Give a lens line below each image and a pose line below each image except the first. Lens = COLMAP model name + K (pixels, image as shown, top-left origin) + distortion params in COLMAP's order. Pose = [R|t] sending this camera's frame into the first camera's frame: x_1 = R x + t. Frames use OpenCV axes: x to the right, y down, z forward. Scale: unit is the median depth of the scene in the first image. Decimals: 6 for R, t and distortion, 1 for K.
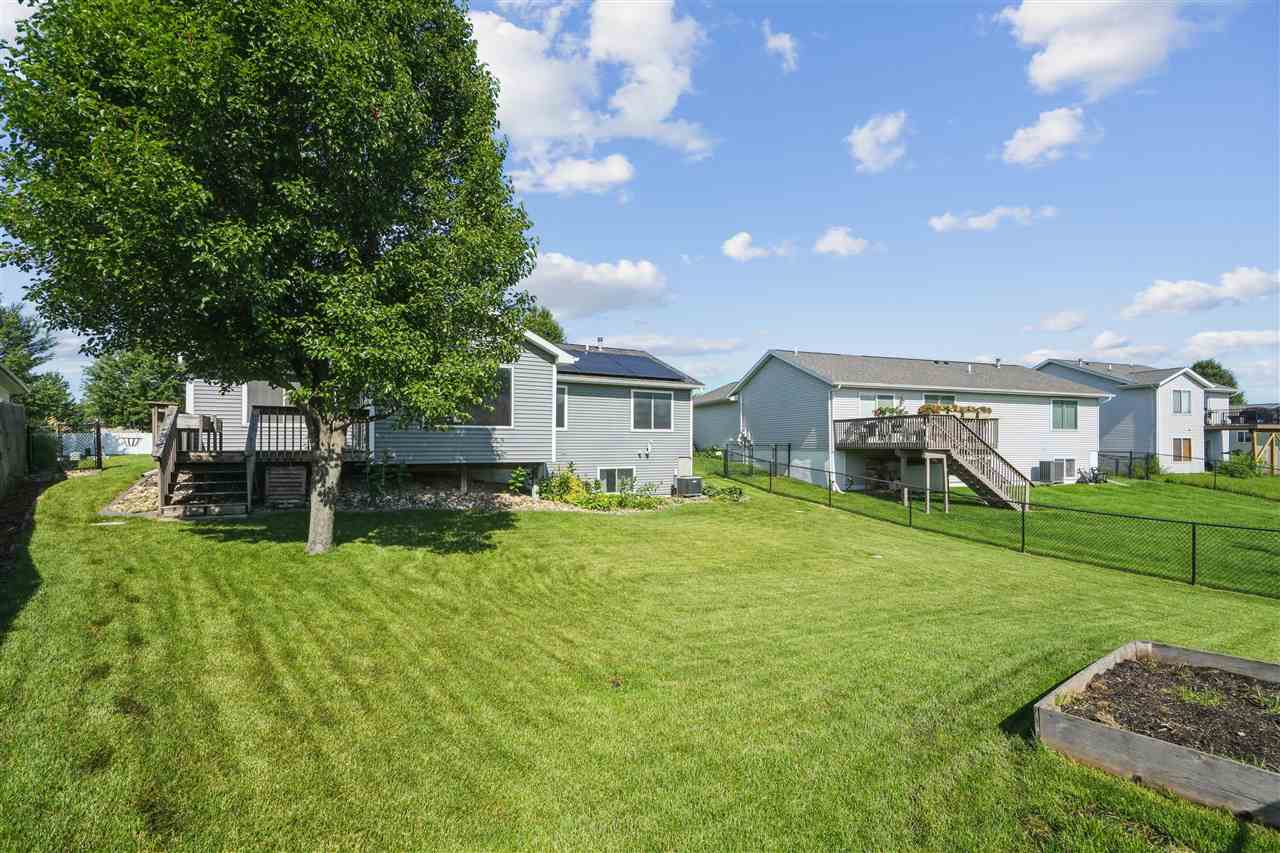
lens RADIAL K [[584.2, 0, 641.1], [0, 584.2, 430.4], [0, 0, 1]] dist [0.003228, -0.000117]
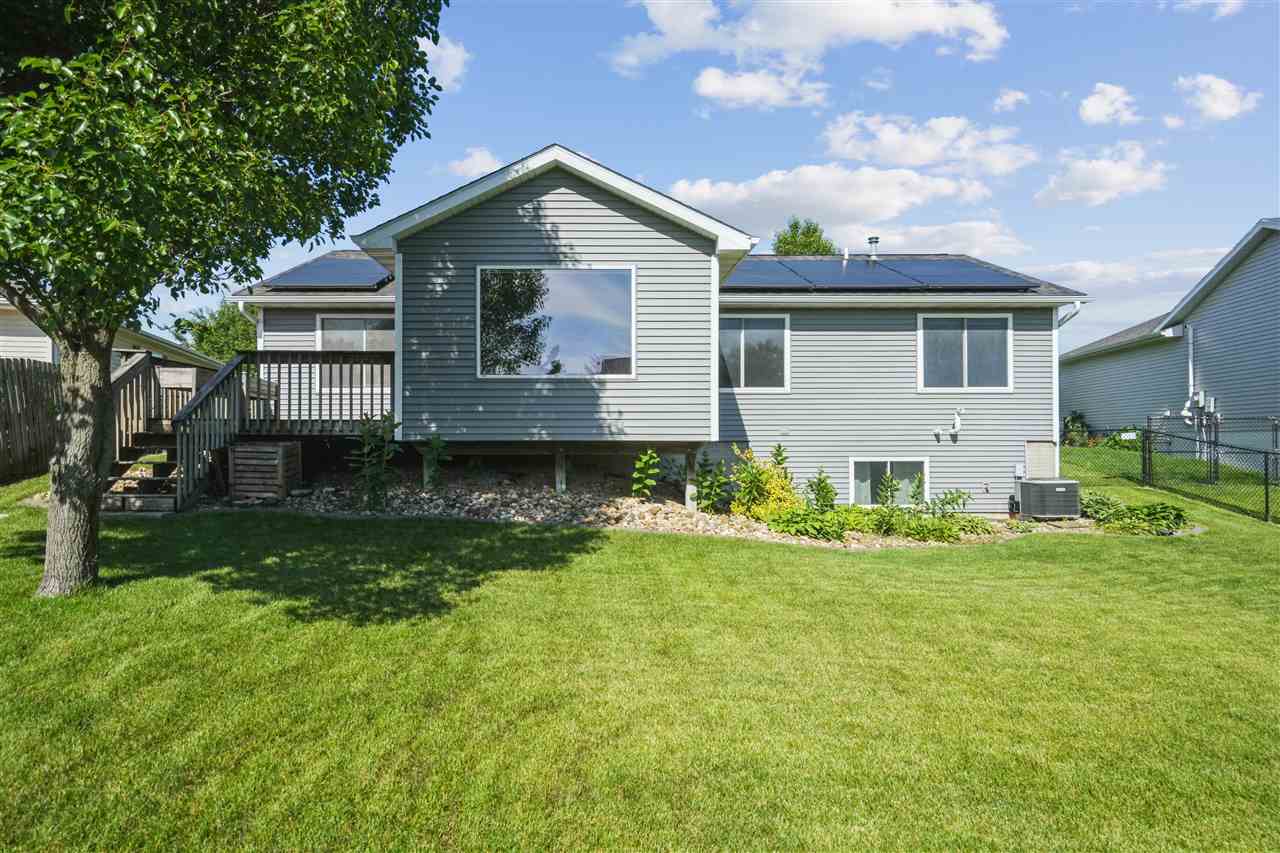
lens RADIAL K [[690.5, 0, 637.3], [0, 690.5, 426.5], [0, 0, 1]] dist [0.002142, -0.000321]
pose [[0.863675, -0.014673, -0.503835, 0.078351], [0.014276, 0.999887, -0.004646, 0.032278], [0.503846, -0.003180, 0.863788, 0.321940]]
